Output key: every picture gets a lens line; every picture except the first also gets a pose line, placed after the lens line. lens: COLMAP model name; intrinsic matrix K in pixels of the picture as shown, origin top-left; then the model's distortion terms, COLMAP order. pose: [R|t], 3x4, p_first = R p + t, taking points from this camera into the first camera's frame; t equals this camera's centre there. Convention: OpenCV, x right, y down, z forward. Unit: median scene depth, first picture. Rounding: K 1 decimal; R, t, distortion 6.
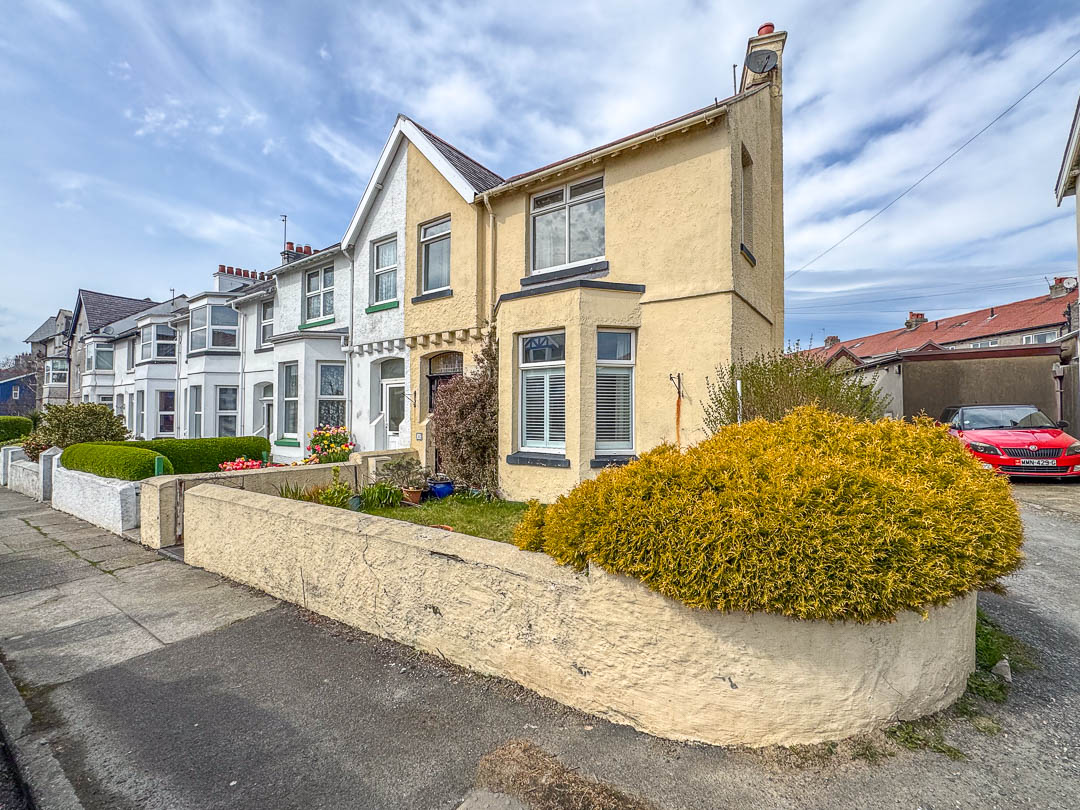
lens RADIAL K [[475.8, 0, 545.6], [0, 475.8, 405.9], [0, 0, 1]] dist [-0.000077, 0.000562]
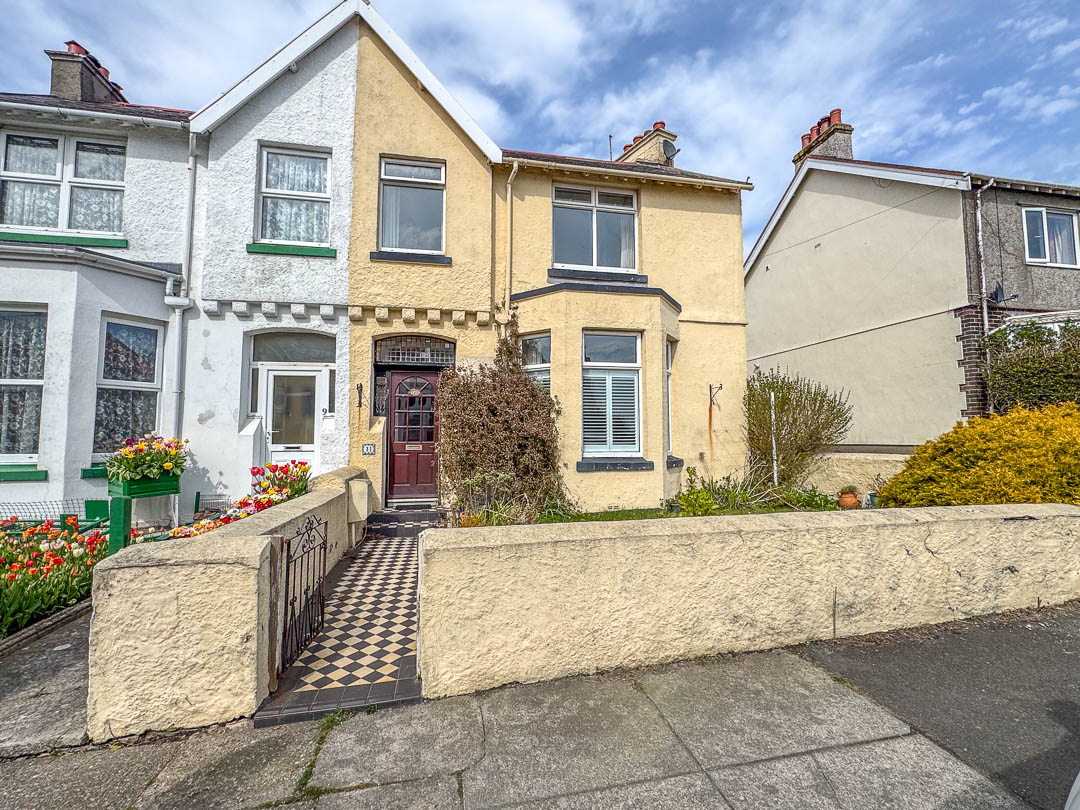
lens RADIAL K [[475.8, 0, 544.5], [0, 475.8, 405.1], [0, 0, 1]] dist [-0.000077, 0.000562]
pose [[0.682596, 0.043505, 0.729499, -0.649461], [-0.008134, 0.998617, -0.051943, 0.036759], [-0.730750, 0.029523, 0.682006, 0.362437]]
